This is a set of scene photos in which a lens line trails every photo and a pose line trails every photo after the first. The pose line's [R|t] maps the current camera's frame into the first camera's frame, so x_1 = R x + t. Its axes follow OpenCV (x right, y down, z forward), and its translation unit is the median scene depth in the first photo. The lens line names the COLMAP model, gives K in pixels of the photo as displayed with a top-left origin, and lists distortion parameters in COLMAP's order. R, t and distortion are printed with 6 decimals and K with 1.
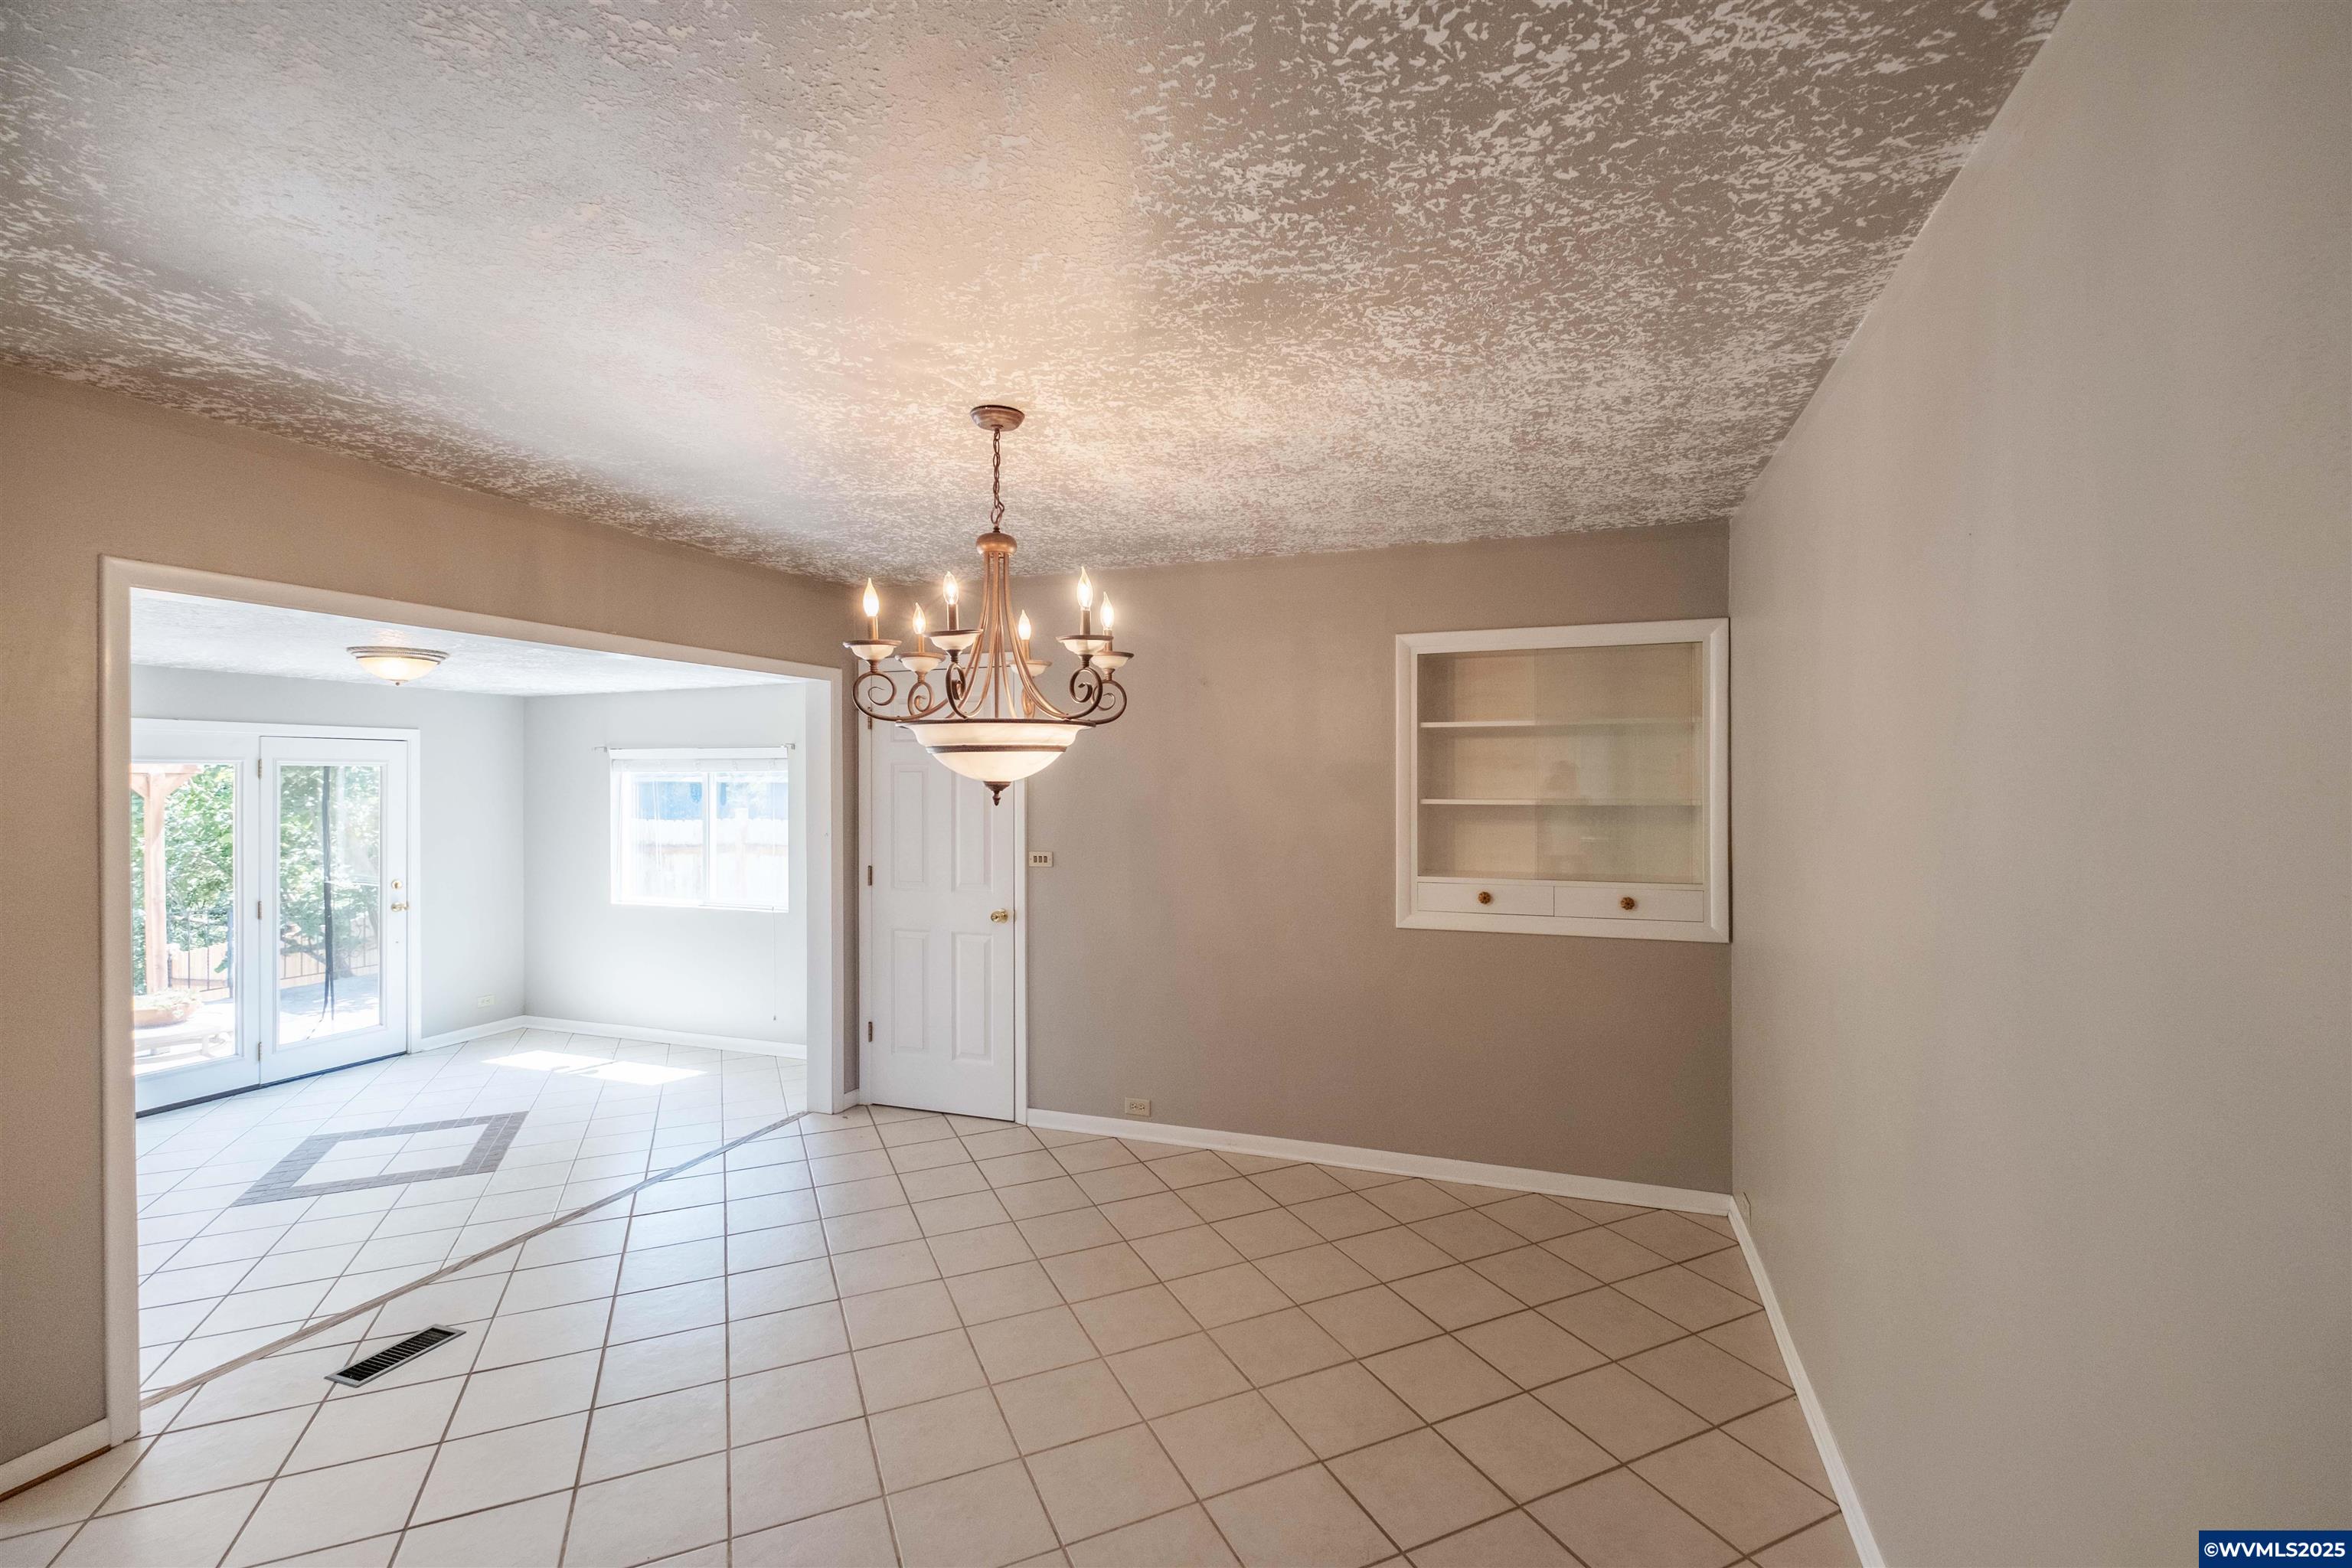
lens RADIAL K [[1011.5, 0, 1182.2], [0, 1011.5, 780.8], [0, 0, 1]] dist [-0.000721, -0.000676]
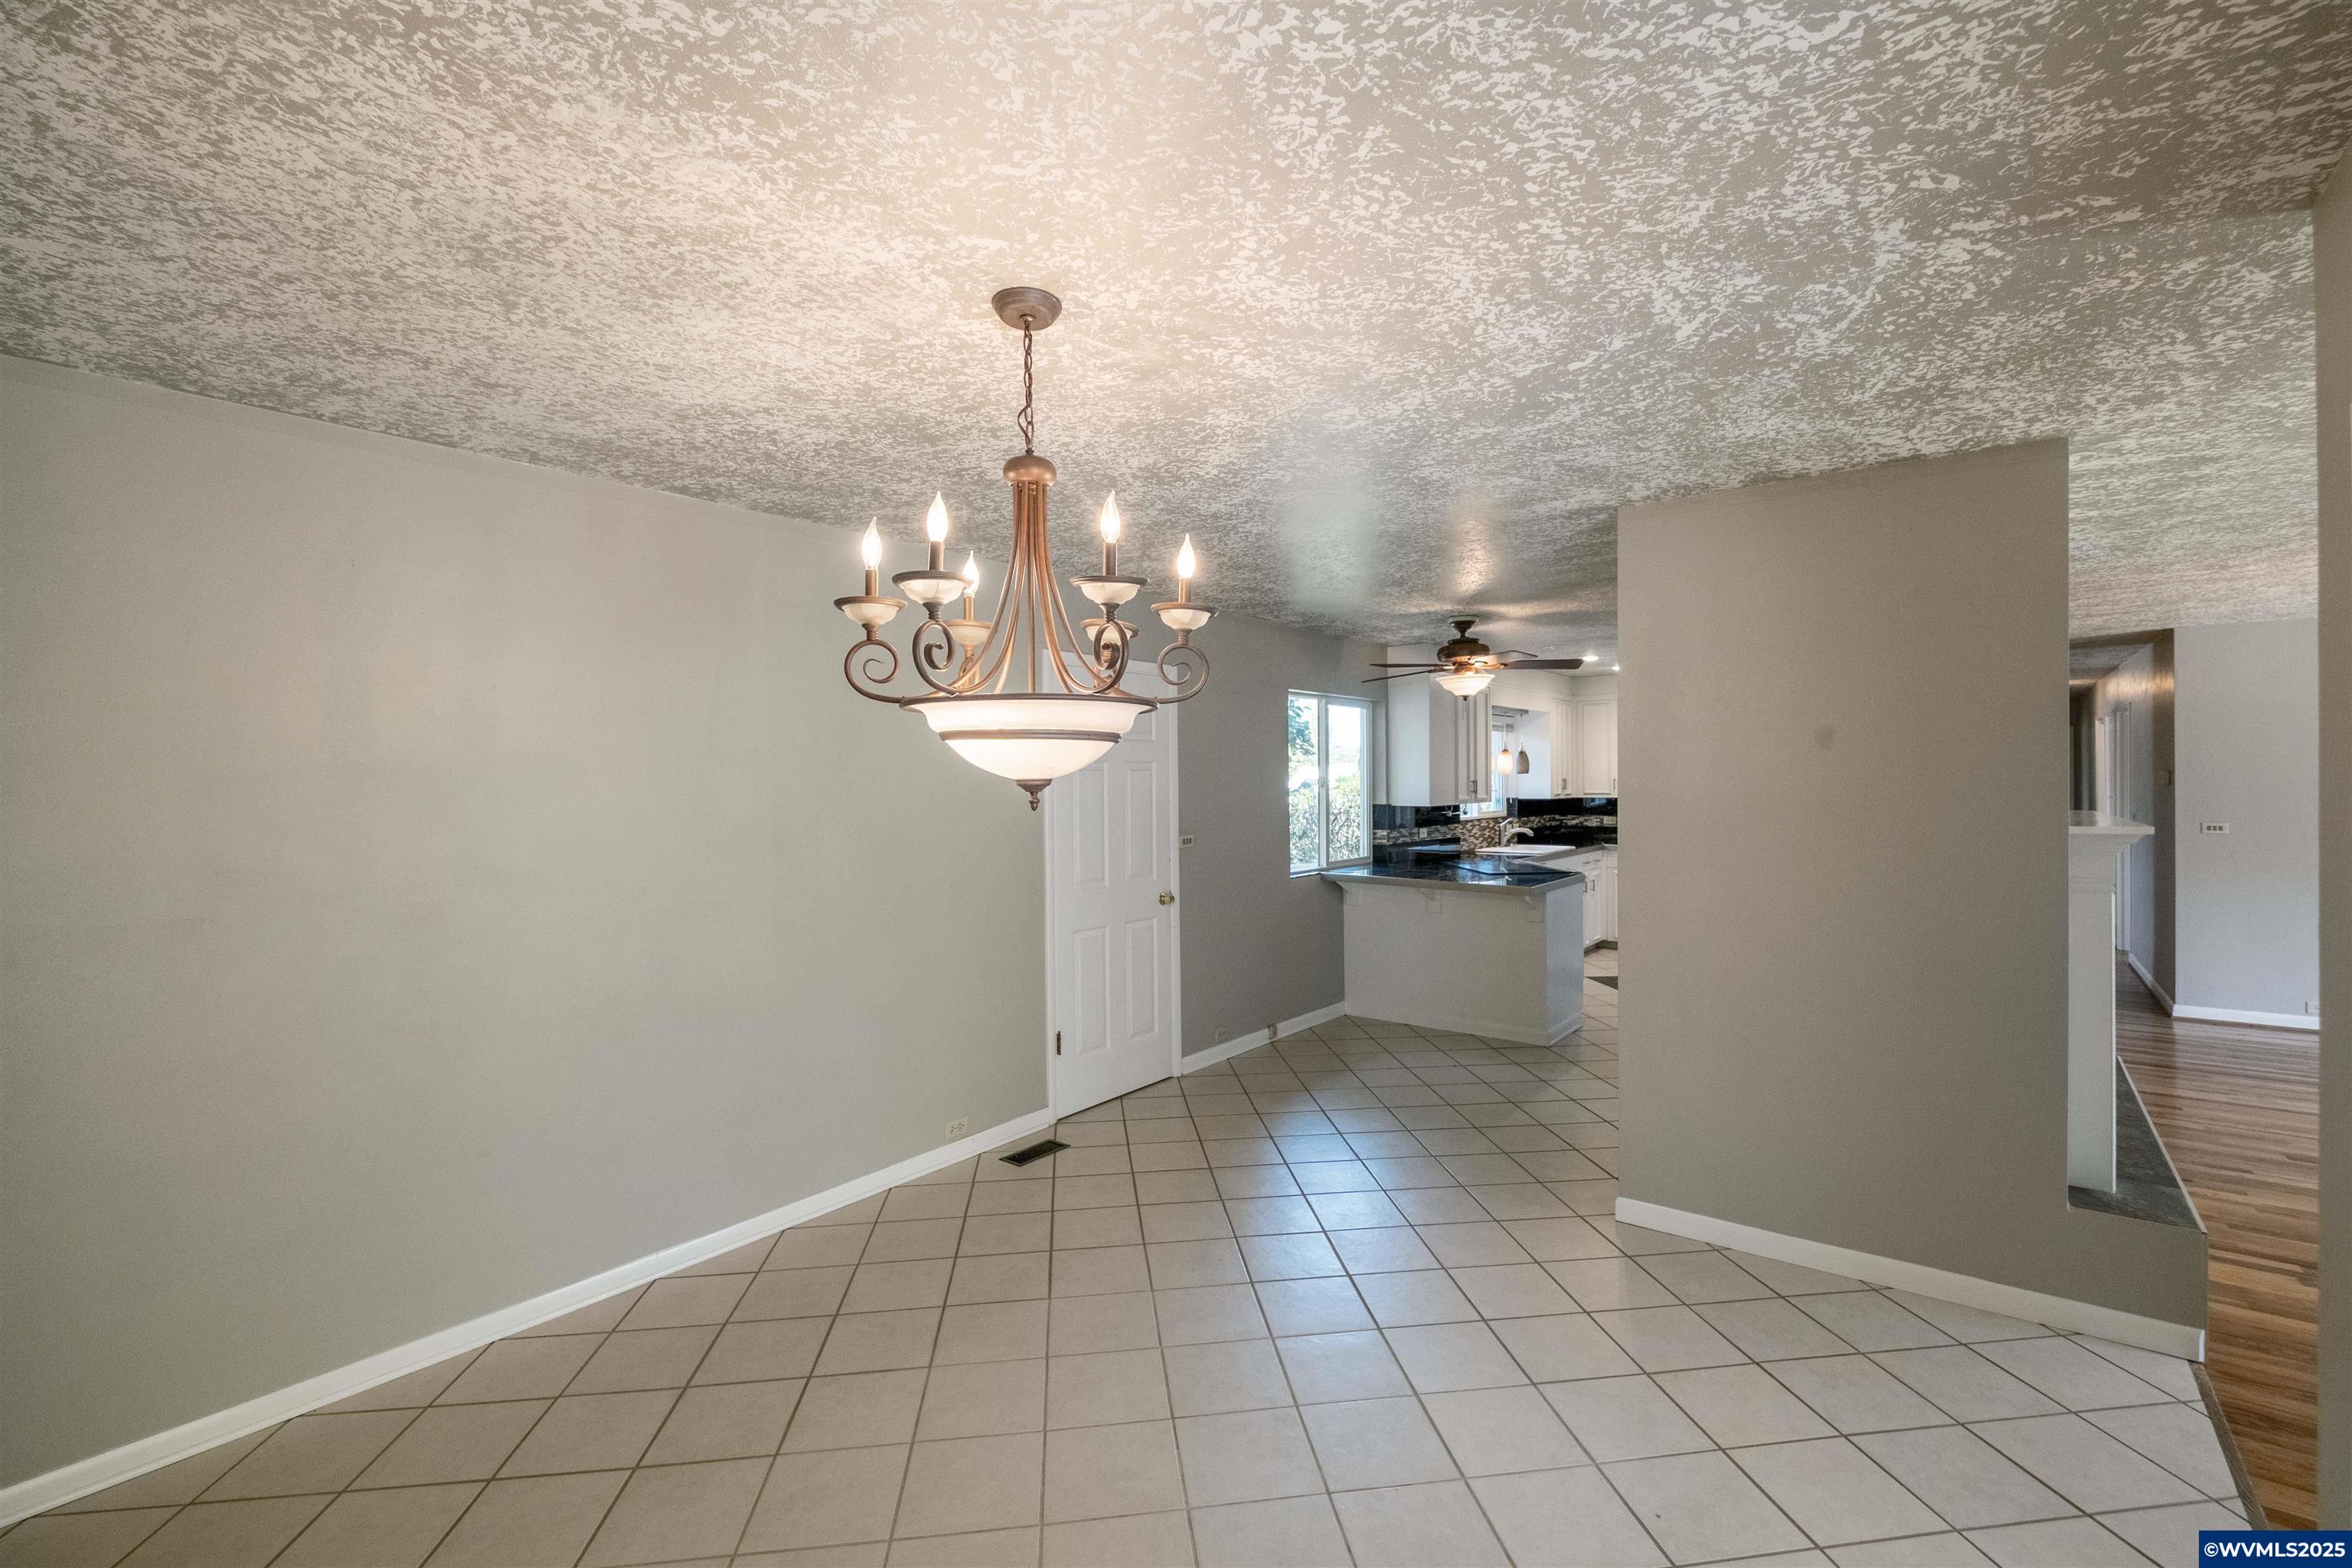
lens RADIAL K [[1011.5, 0, 1182.2], [0, 1011.5, 780.8], [0, 0, 1]] dist [-0.000721, -0.000676]
pose [[-0.950403, 0.009840, 0.310865, -0.542191], [0.011270, 0.999933, 0.002805, 0.001429], [-0.310816, 0.006170, -0.950450, 1.732394]]
